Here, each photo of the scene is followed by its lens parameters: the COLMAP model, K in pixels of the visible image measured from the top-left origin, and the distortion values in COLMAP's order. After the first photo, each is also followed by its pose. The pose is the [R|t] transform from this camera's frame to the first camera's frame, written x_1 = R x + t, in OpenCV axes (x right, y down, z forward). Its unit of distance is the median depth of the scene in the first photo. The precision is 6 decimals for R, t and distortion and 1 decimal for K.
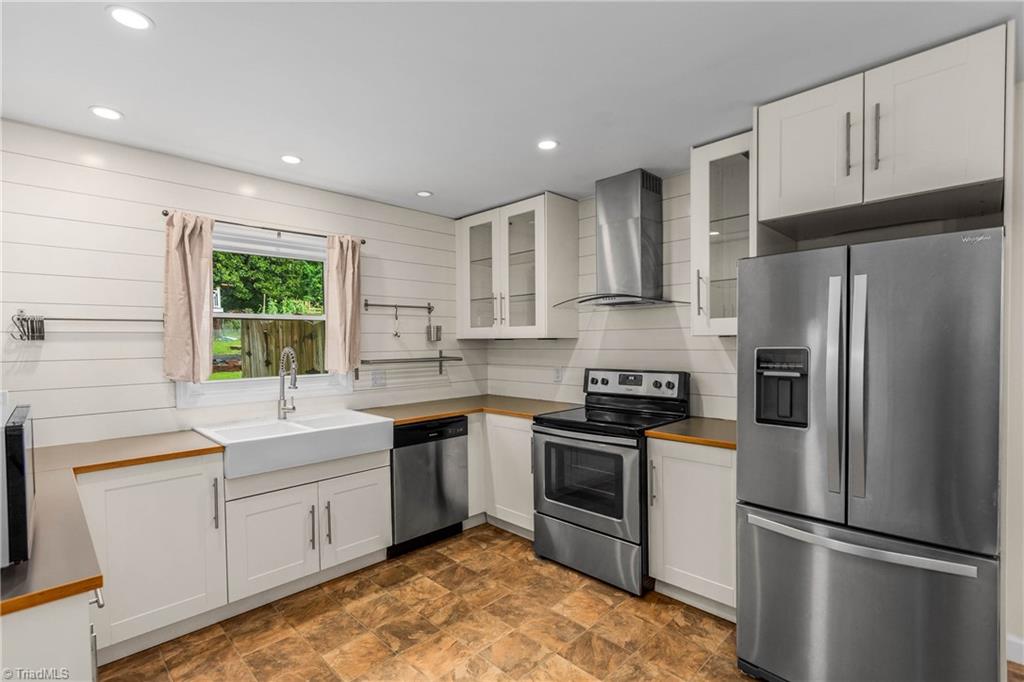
lens RADIAL K [[470.8, 0, 511.9], [0, 470.8, 354.0], [0, 0, 1]] dist [-0.000374, -0.000026]
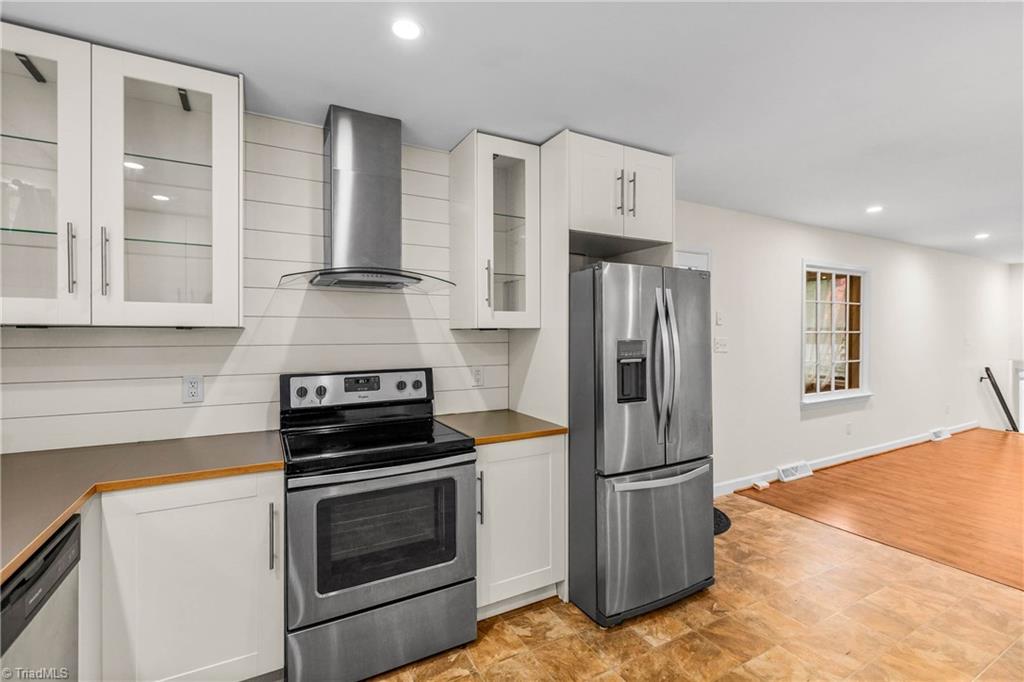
lens RADIAL K [[448.3, 0, 495.5], [0, 448.3, 334.6], [0, 0, 1]] dist [-0.002234, -0.000465]
pose [[0.295405, 0.006324, 0.955351, -0.350580], [0.022671, 0.999650, -0.013627, -0.009337], [-0.955103, 0.025684, 0.295159, 0.526720]]
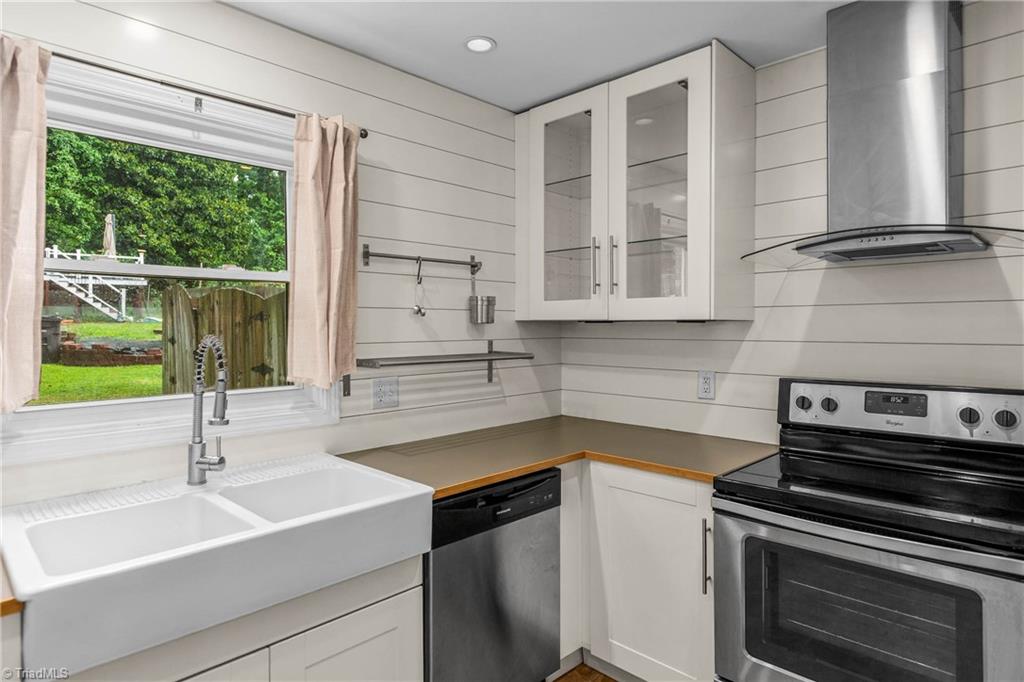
lens RADIAL K [[580.8, 0, 512.3], [0, 580.8, 326.3], [0, 0, 1]] dist [0.003579, -0.000462]
pose [[0.999960, 0.007450, 0.004912, -0.147526], [-0.007317, 0.999622, -0.026507, -0.007282], [-0.005108, 0.026470, 0.999637, 0.347448]]
